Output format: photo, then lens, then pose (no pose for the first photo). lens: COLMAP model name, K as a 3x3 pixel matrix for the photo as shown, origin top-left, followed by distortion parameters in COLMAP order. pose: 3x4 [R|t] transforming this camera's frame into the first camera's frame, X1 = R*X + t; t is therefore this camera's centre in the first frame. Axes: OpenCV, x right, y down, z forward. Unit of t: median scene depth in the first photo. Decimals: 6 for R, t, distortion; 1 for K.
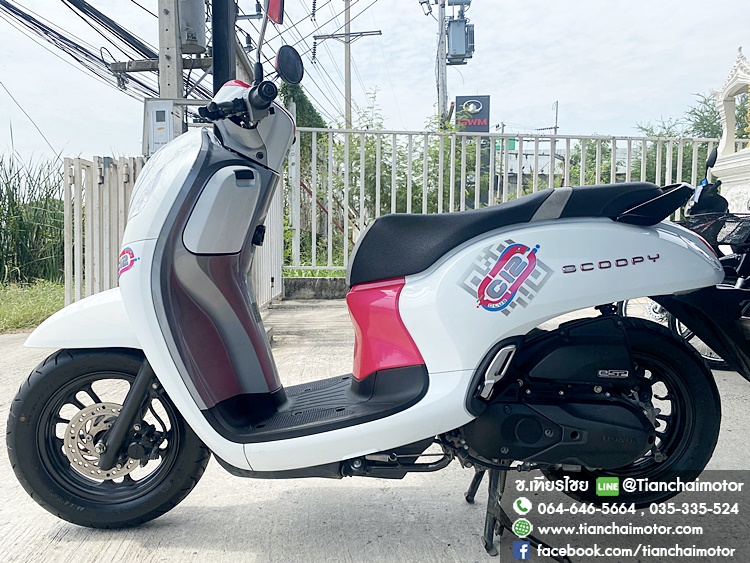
lens RADIAL K [[573.5, 0, 372.4], [0, 573.5, 275.9], [0, 0, 1]] dist [0.025909, -0.024693]
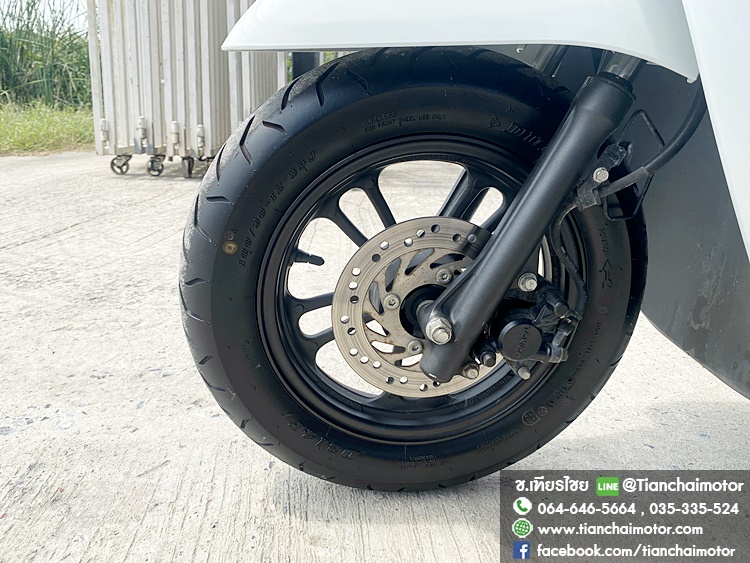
lens RADIAL K [[573.5, 0, 361.4], [0, 573.5, 267.3], [0, 0, 1]] dist [0.025909, -0.024693]
pose [[0.999094, 0.040931, 0.011677, -0.558254], [-0.042513, 0.973034, 0.226709, 0.180755], [-0.002083, -0.227000, 0.973892, 0.664213]]
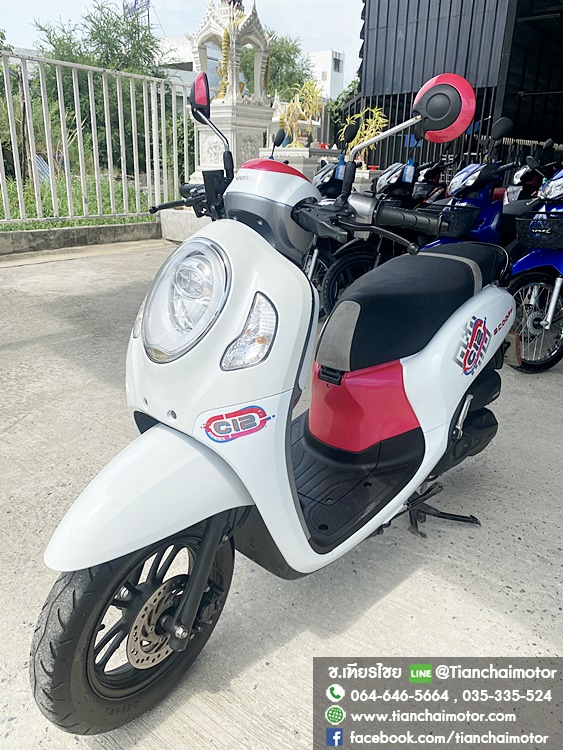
lens RADIAL K [[573.5, 0, 288.2], [0, 573.5, 372.2], [0, 0, 1]] dist [0.025909, -0.024693]
pose [[0.675889, -0.236907, 0.697890, -0.903083], [0.017747, 0.951885, 0.305941, -0.324640], [-0.736790, -0.194396, 0.647573, 0.440741]]
